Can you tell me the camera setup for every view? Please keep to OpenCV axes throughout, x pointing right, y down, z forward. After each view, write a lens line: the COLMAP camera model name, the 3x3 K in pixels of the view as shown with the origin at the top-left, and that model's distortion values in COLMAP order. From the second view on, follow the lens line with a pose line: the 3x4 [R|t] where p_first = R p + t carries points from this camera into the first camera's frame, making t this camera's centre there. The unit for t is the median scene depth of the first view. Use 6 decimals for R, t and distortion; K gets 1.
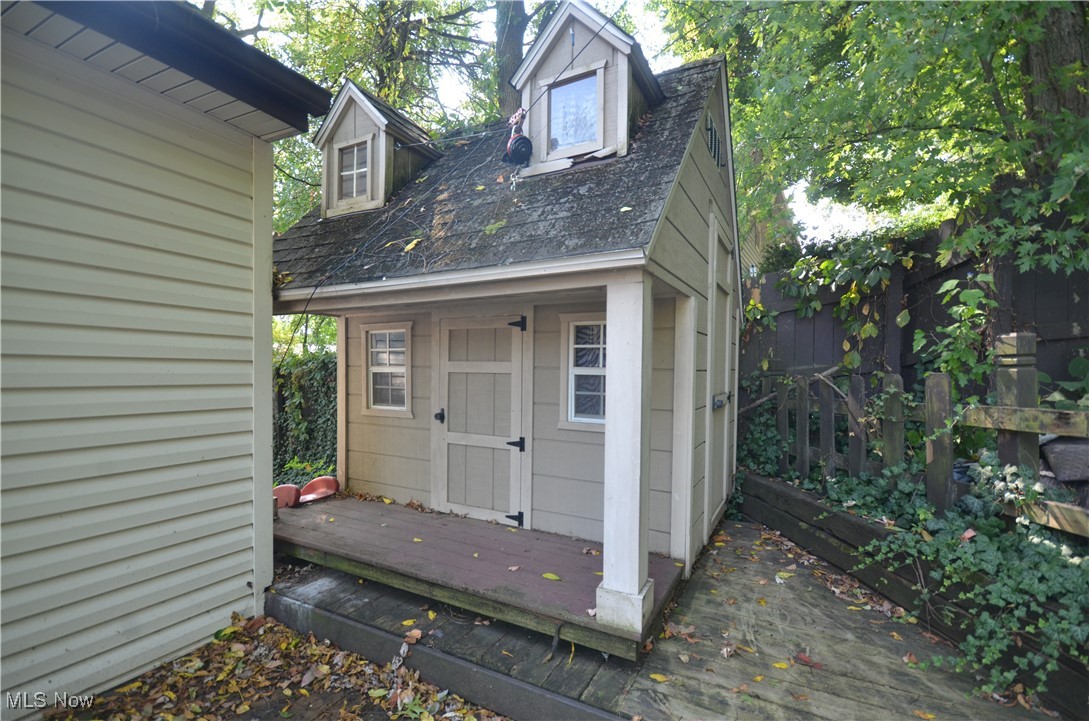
lens RADIAL K [[485.8, 0, 538.8], [0, 485.8, 377.5], [0, 0, 1]] dist [-0.002632, -0.000072]
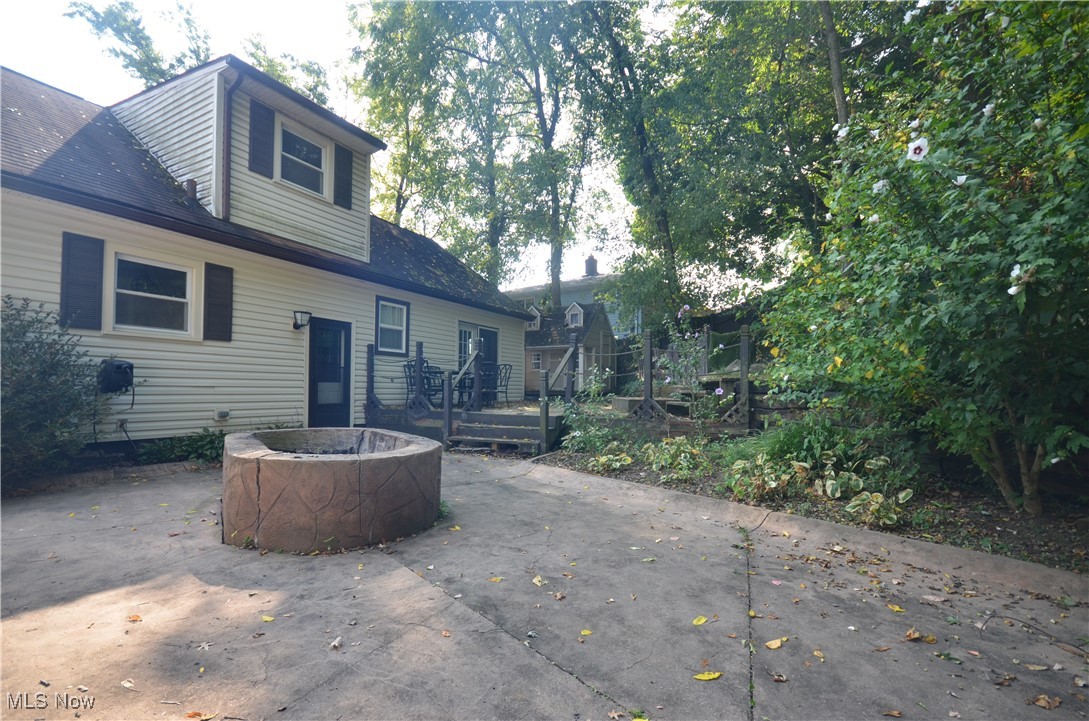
lens RADIAL K [[474.0, 0, 545.7], [0, 474.0, 365.8], [0, 0, 1]] dist [0.005352, -0.008023]
pose [[0.999924, -0.007235, -0.009988, -0.236912], [0.006580, 0.997919, -0.064142, 0.431507], [0.010431, 0.064072, 0.997891, -4.832641]]
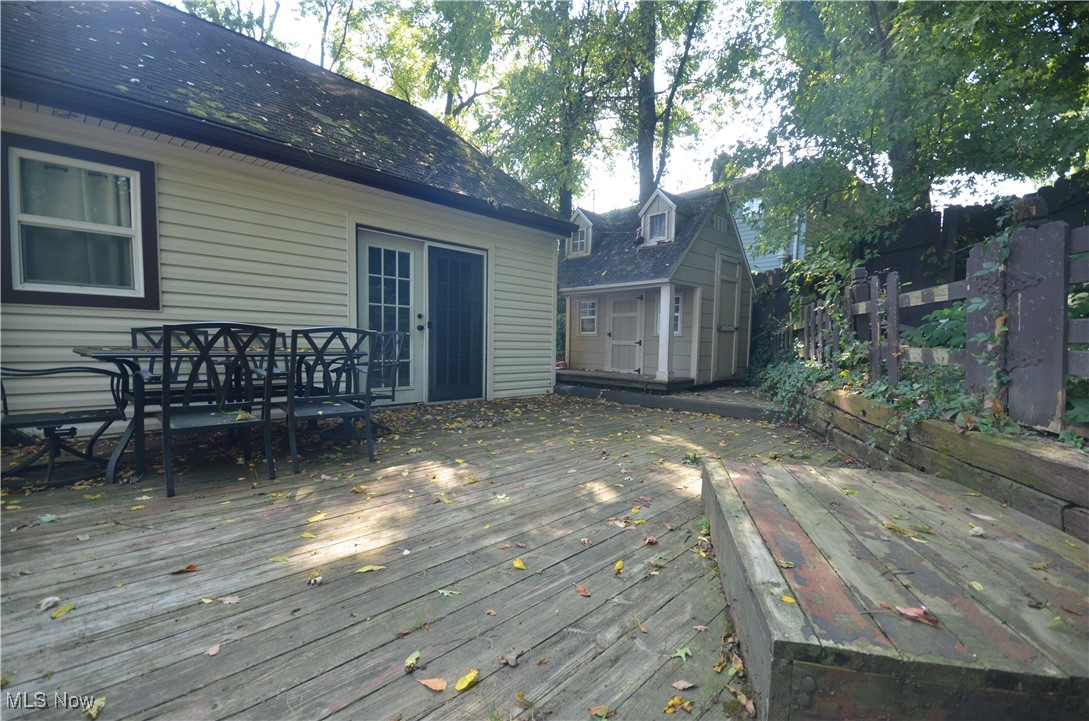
lens RADIAL K [[474.0, 0, 542.2], [0, 474.0, 377.8], [0, 0, 1]] dist [0.005352, -0.008023]
pose [[0.957458, 0.025975, -0.287403, 0.234947], [-0.010408, 0.998401, 0.055559, 0.218576], [0.288386, -0.050205, 0.956197, -1.924634]]
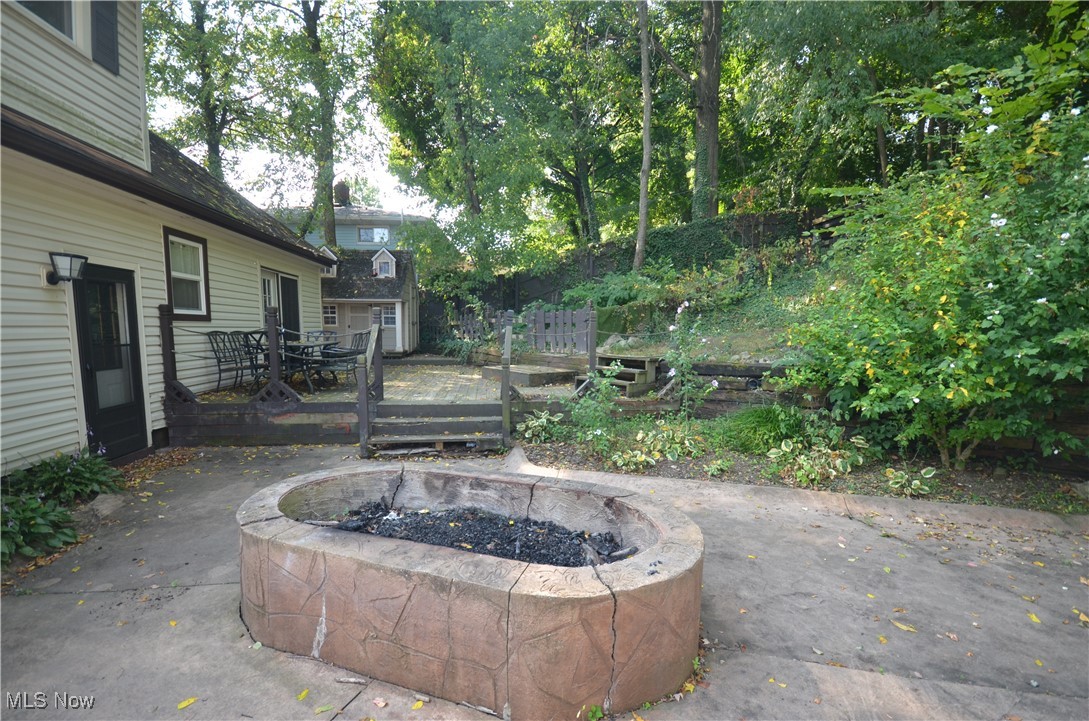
lens RADIAL K [[474.0, 0, 544.7], [0, 474.0, 368.7], [0, 0, 1]] dist [0.005352, -0.008023]
pose [[0.824128, -0.053815, 0.563842, -1.429995], [0.009953, 0.996698, 0.080582, 0.163876], [-0.566317, -0.060798, 0.821942, -4.223828]]
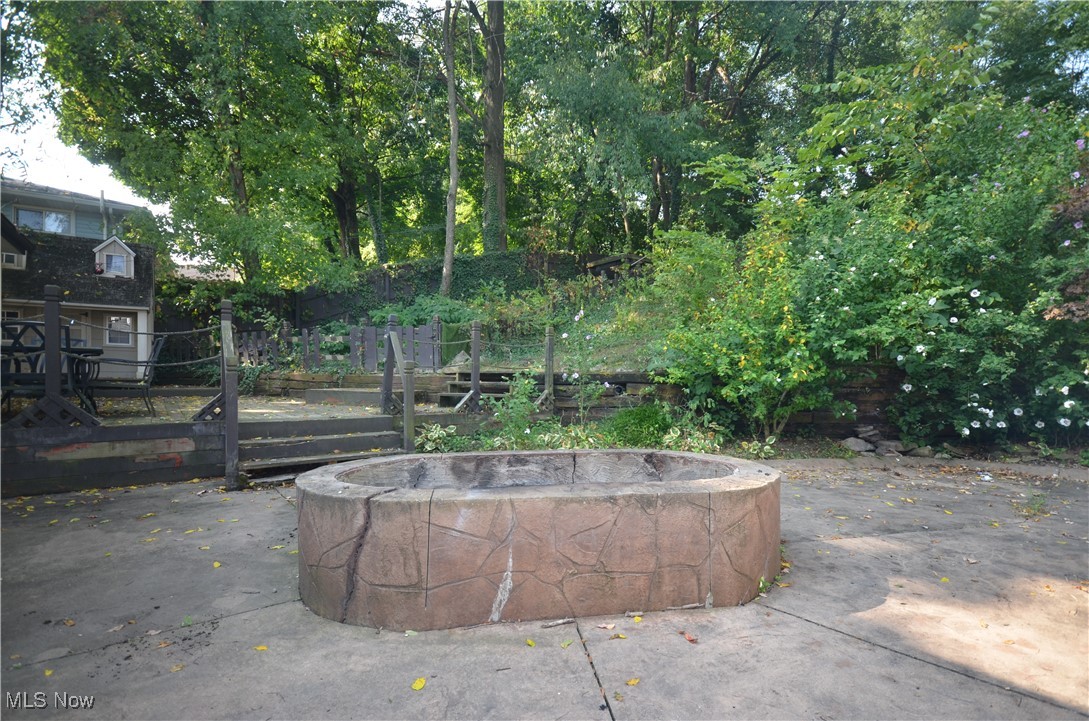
lens RADIAL K [[519.5, 0, 543.5], [0, 519.5, 369.7], [0, 0, 1]] dist [0.006640, -0.000473]
pose [[0.439853, -0.001446, 0.898069, -2.083767], [0.010304, 0.999941, -0.003436, 0.344305], [-0.898011, 0.010765, 0.439842, -3.750122]]
